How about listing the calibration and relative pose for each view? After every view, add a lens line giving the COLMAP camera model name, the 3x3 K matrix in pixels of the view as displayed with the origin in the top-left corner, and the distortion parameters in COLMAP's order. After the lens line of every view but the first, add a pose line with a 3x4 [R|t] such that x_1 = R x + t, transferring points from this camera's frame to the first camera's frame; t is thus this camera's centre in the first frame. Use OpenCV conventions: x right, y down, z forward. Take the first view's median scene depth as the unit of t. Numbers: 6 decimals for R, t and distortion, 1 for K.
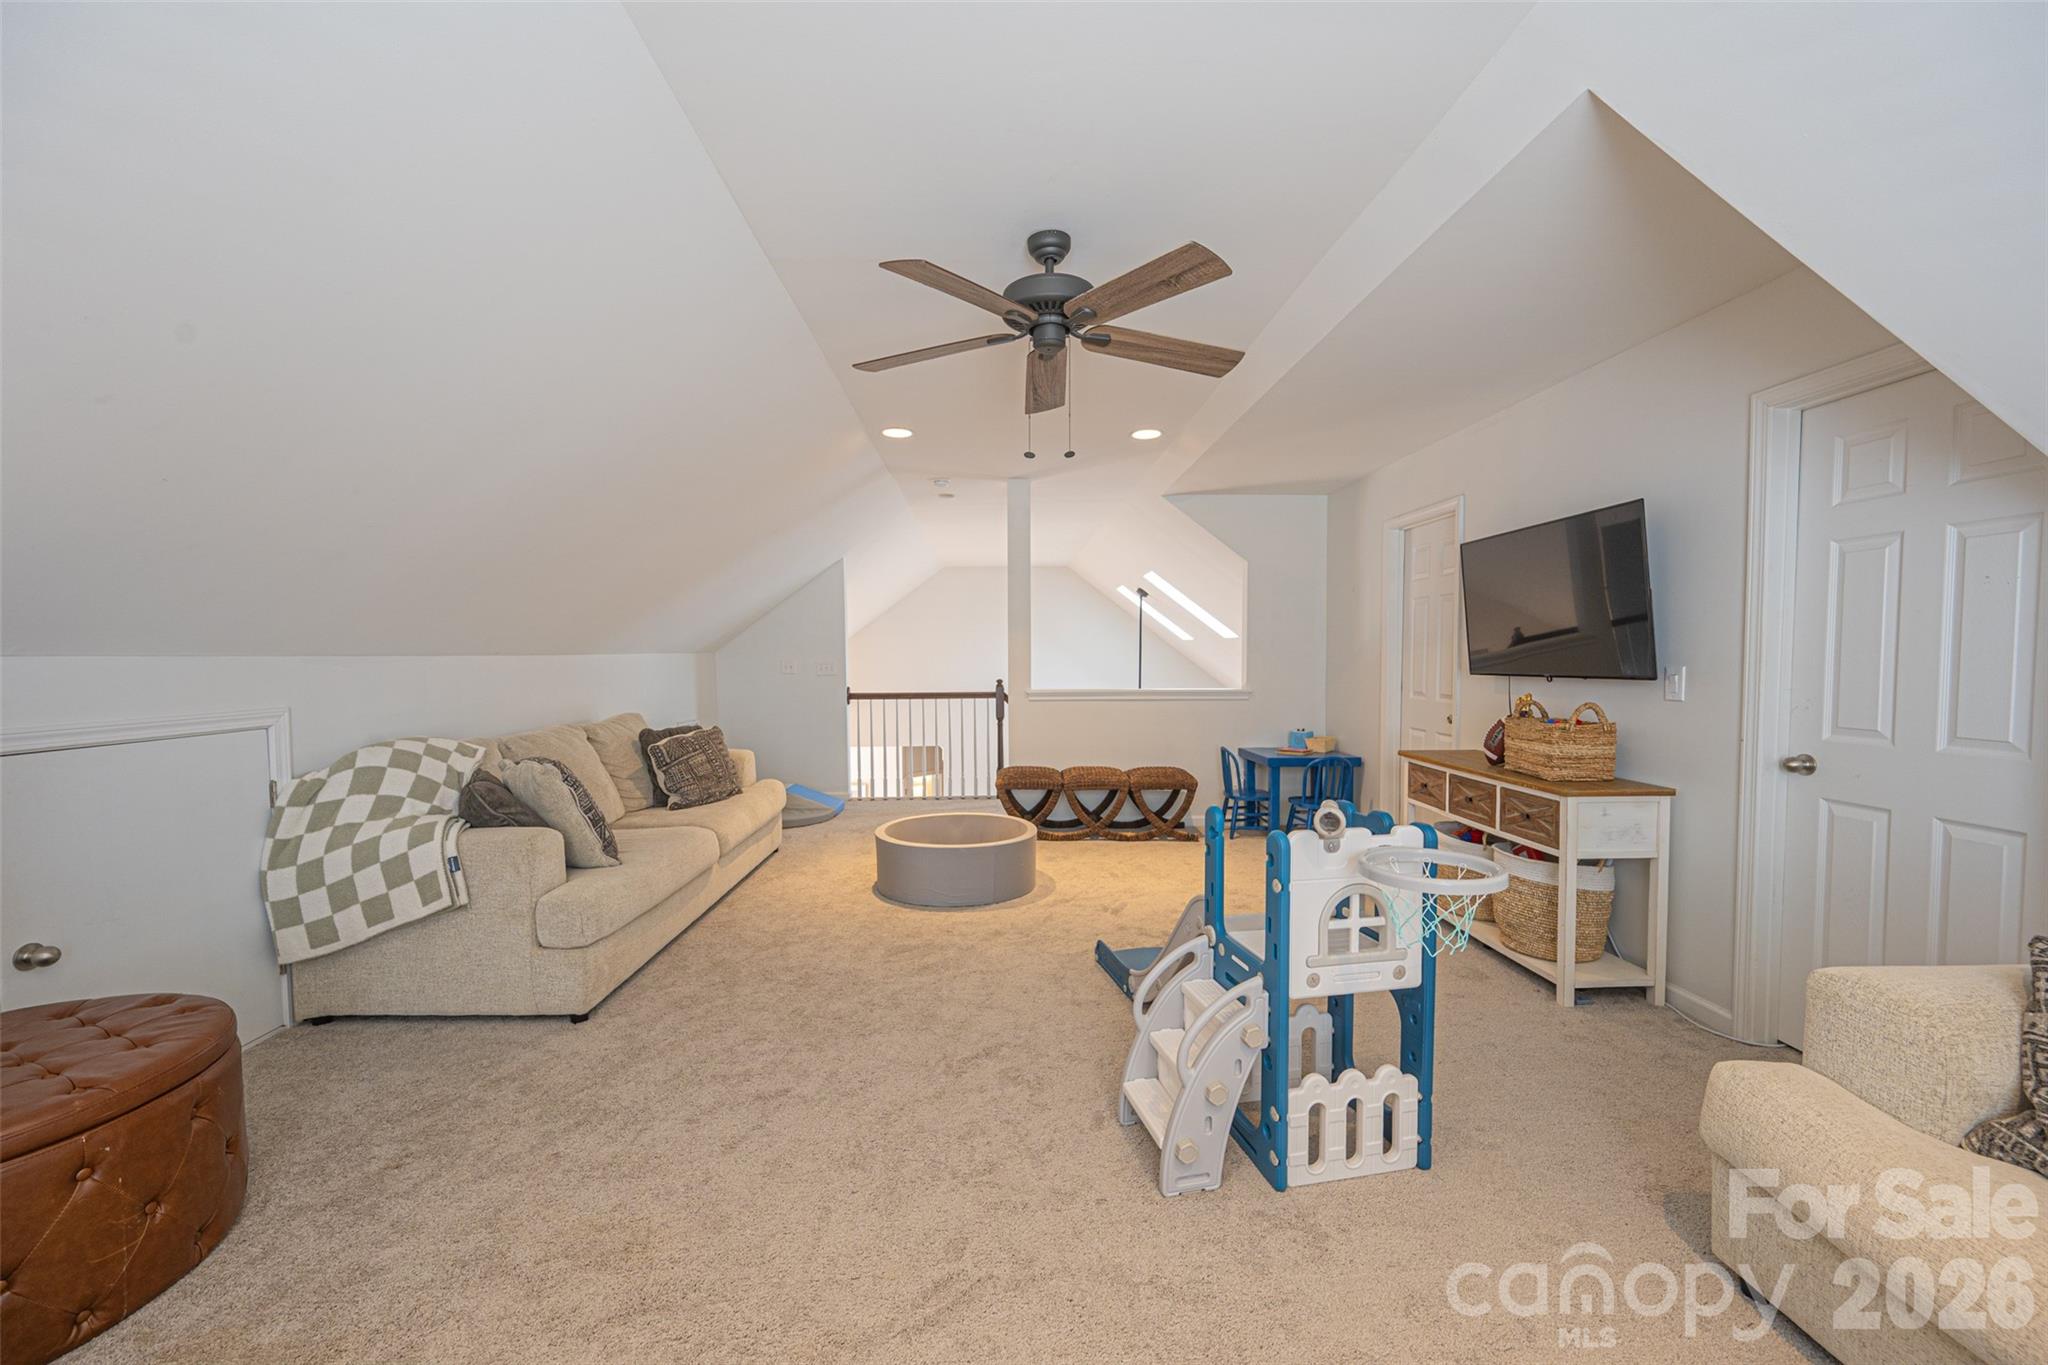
lens RADIAL K [[801.4, 0, 1017.8], [0, 801.4, 683.4], [0, 0, 1]] dist [0.001315, 0.000065]
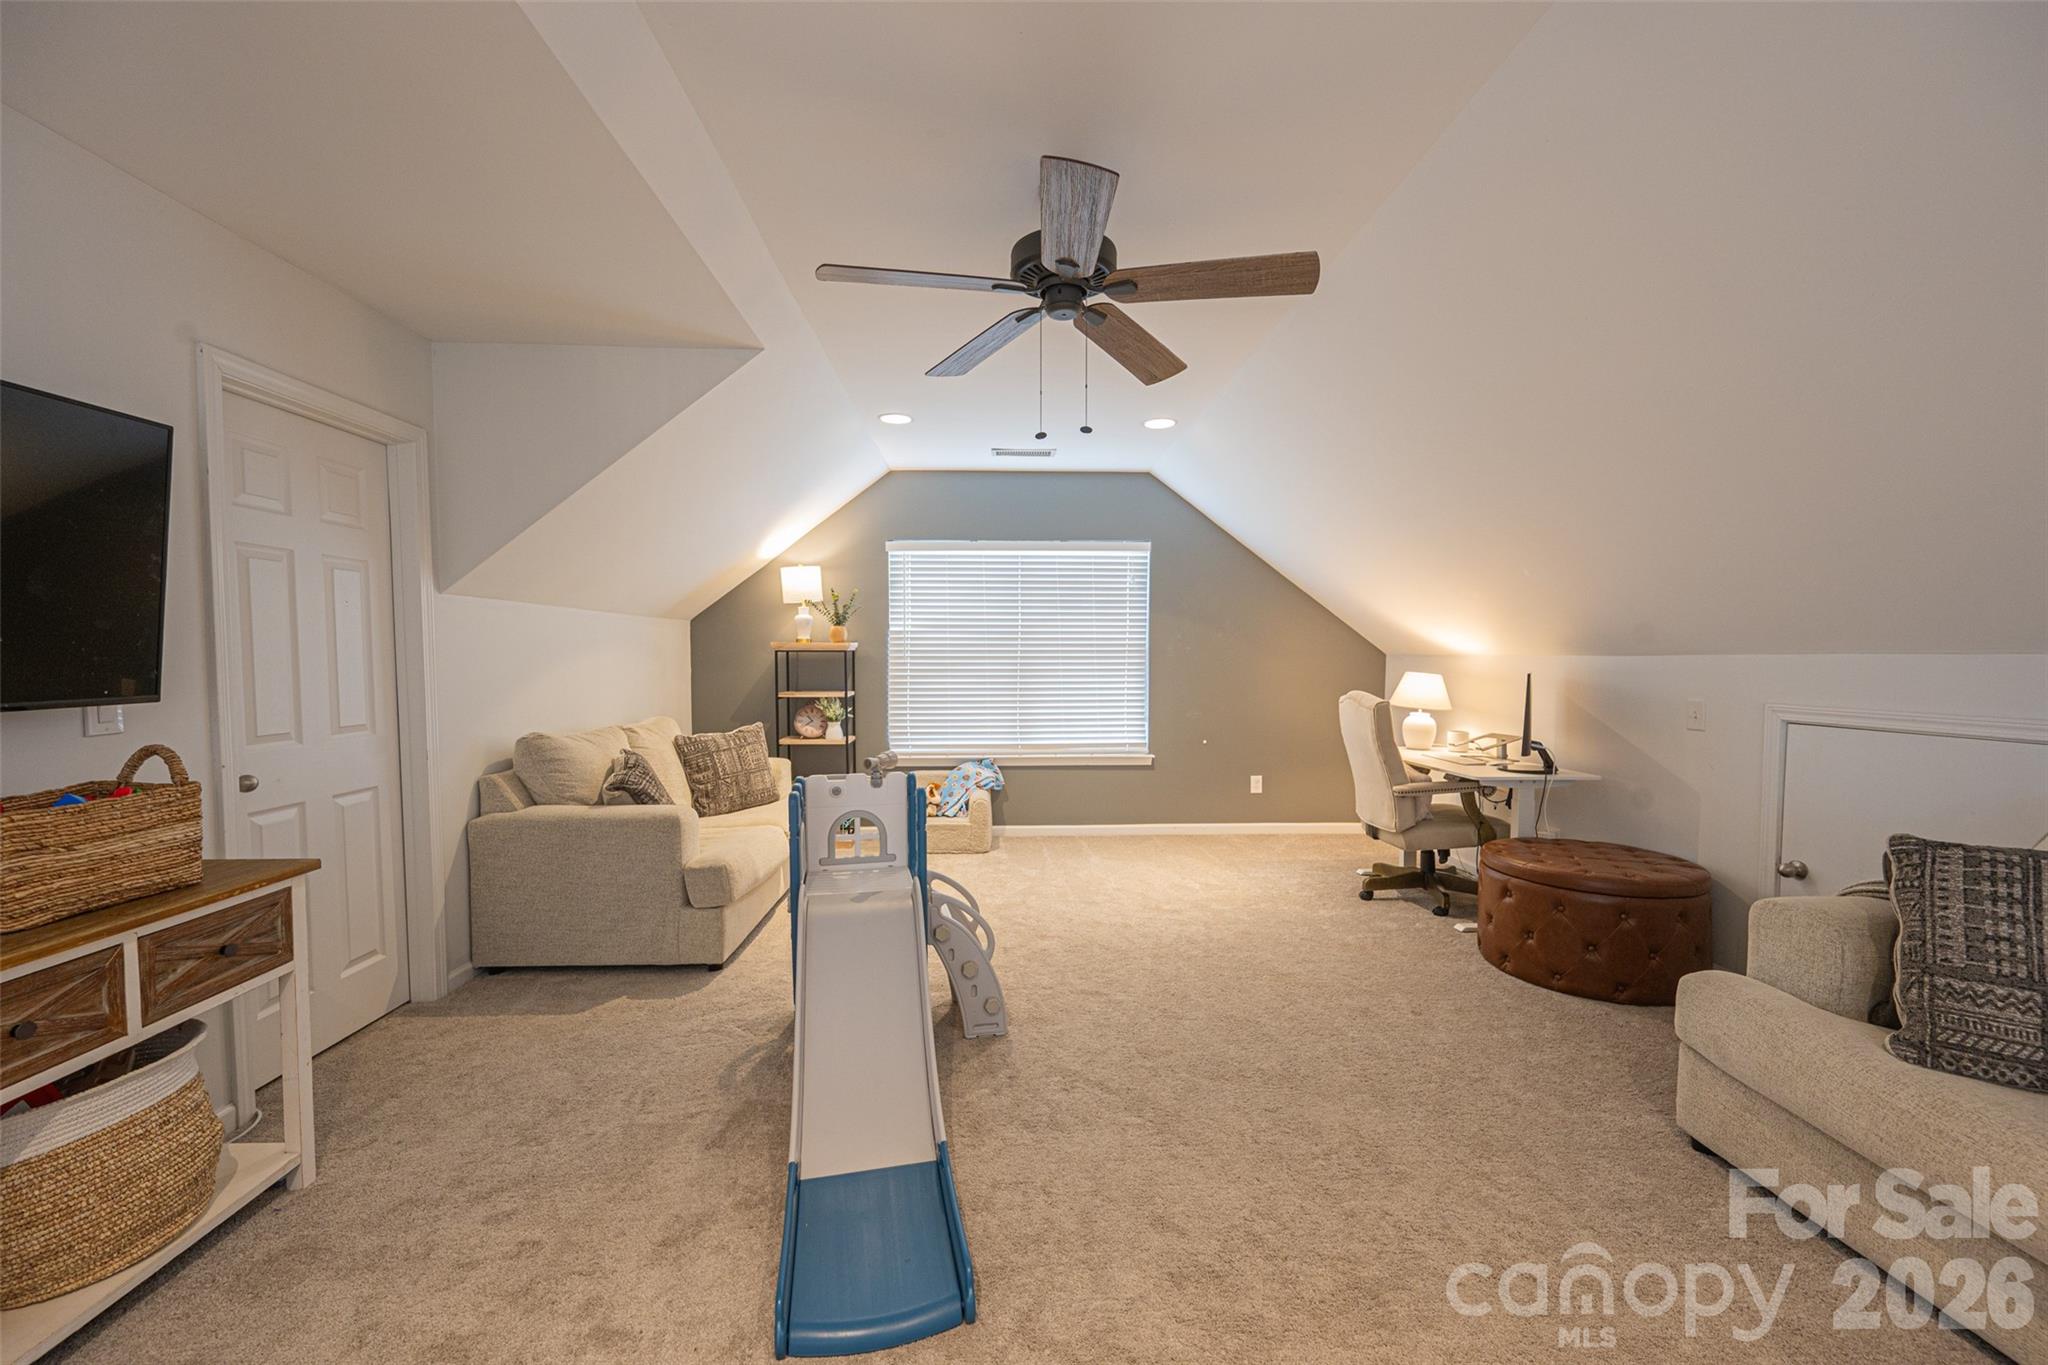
lens RADIAL K [[801.4, 0, 1025.0], [0, 801.4, 689.9], [0, 0, 1]] dist [0.001315, 0.000065]
pose [[-0.999929, 0.008167, -0.008726, 0.074069], [0.007444, 0.996776, 0.079889, -0.055570], [0.009350, 0.079818, -0.996766, 1.510056]]
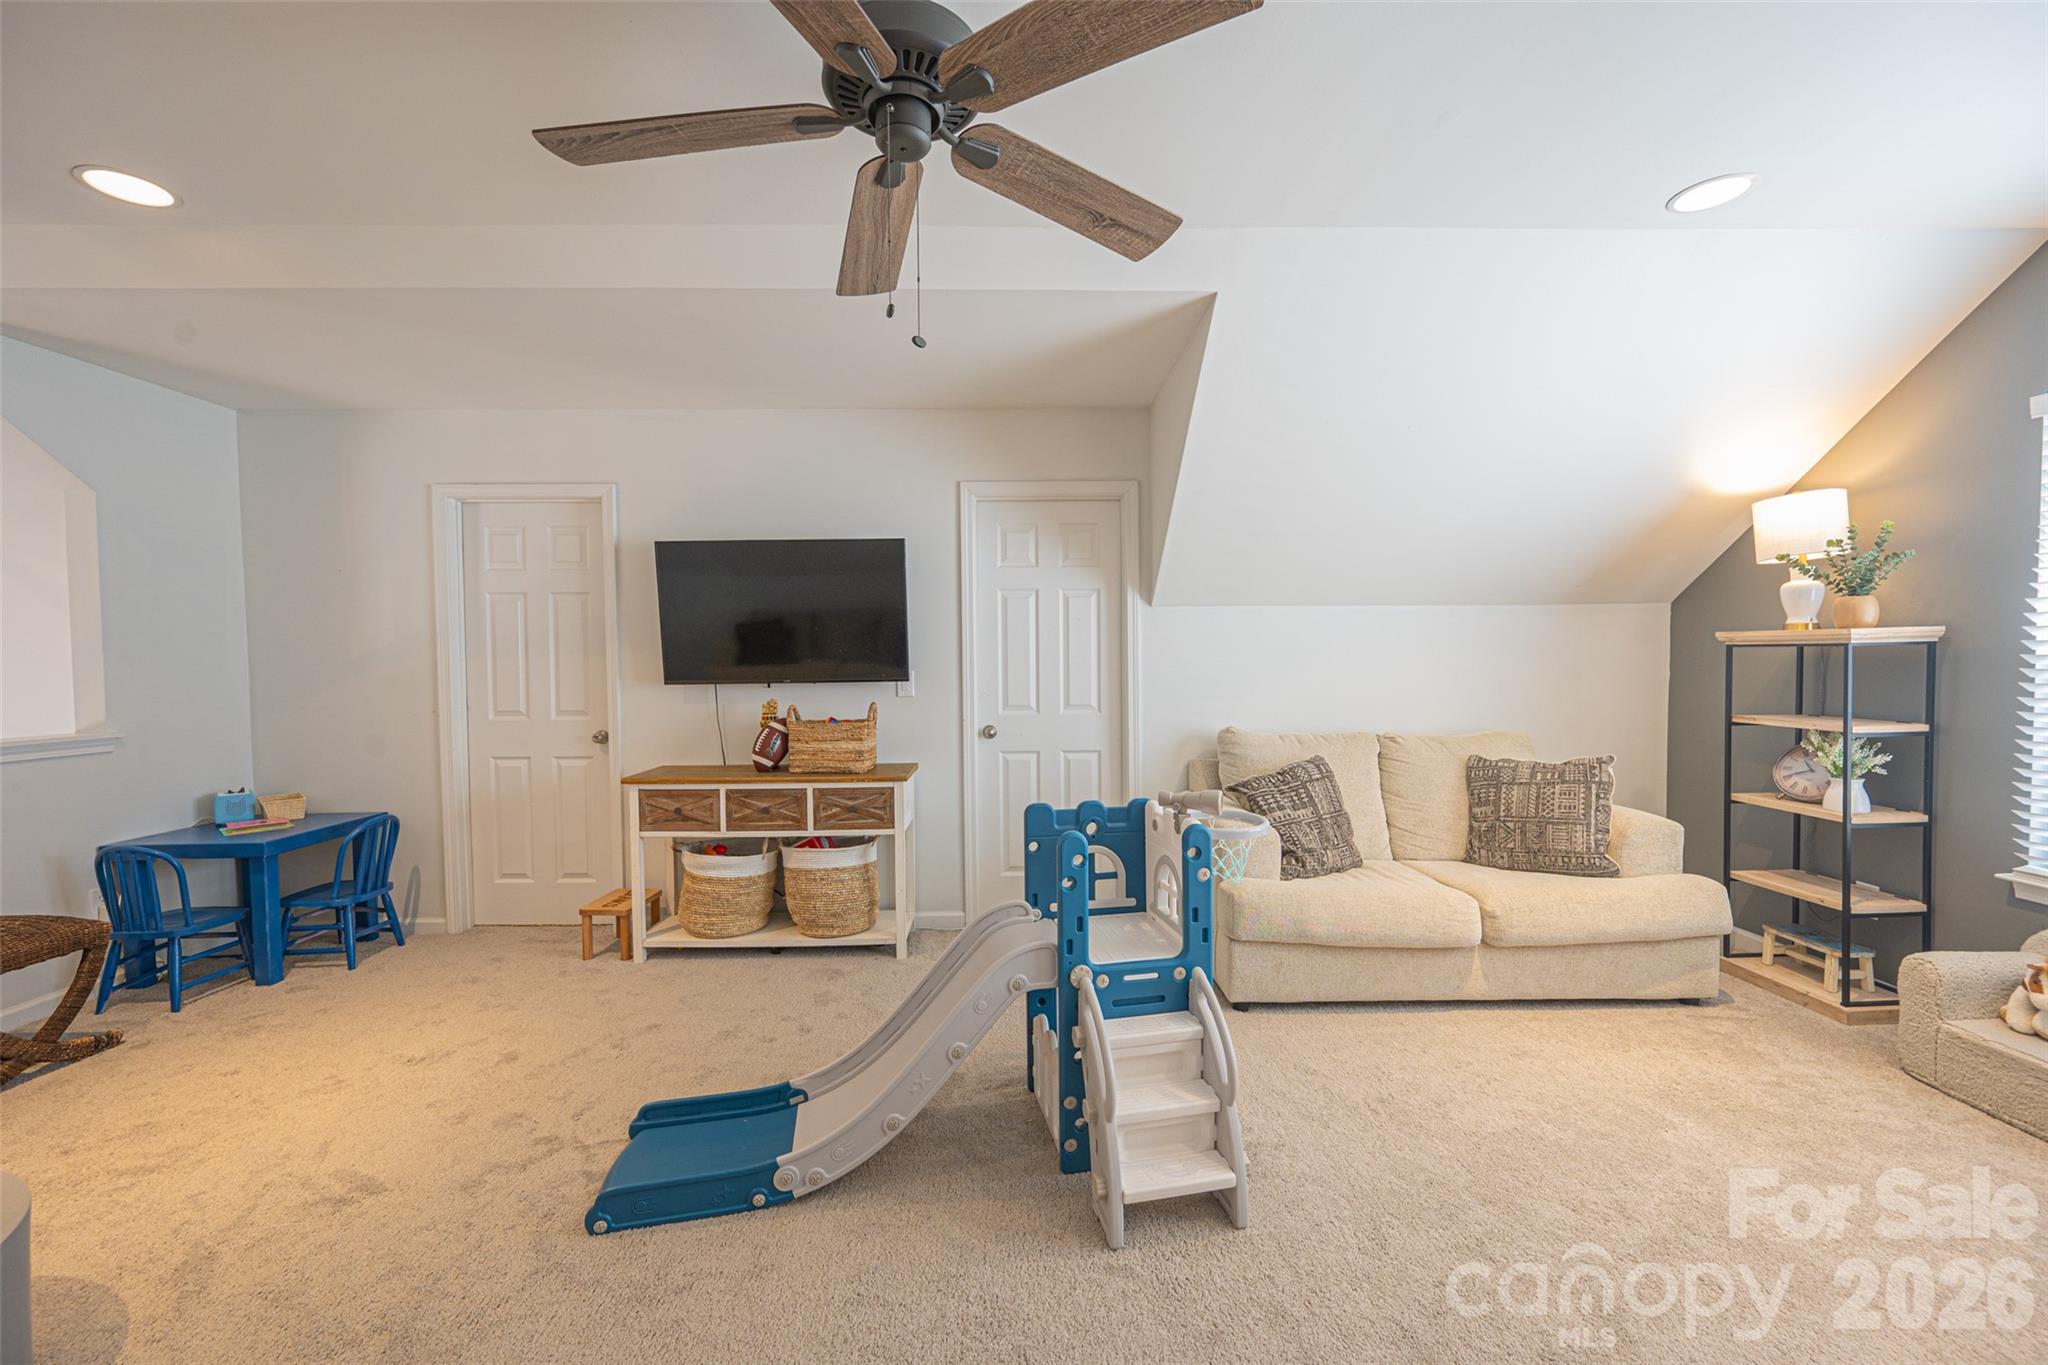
lens RADIAL K [[801.4, 0, 1024.3], [0, 801.4, 685.7], [0, 0, 1]] dist [0.001315, 0.000065]
pose [[0.010018, -0.034318, 0.999361, -0.444805], [0.042874, 0.998507, 0.033859, -0.029318], [-0.999030, 0.042508, 0.011475, 0.724308]]
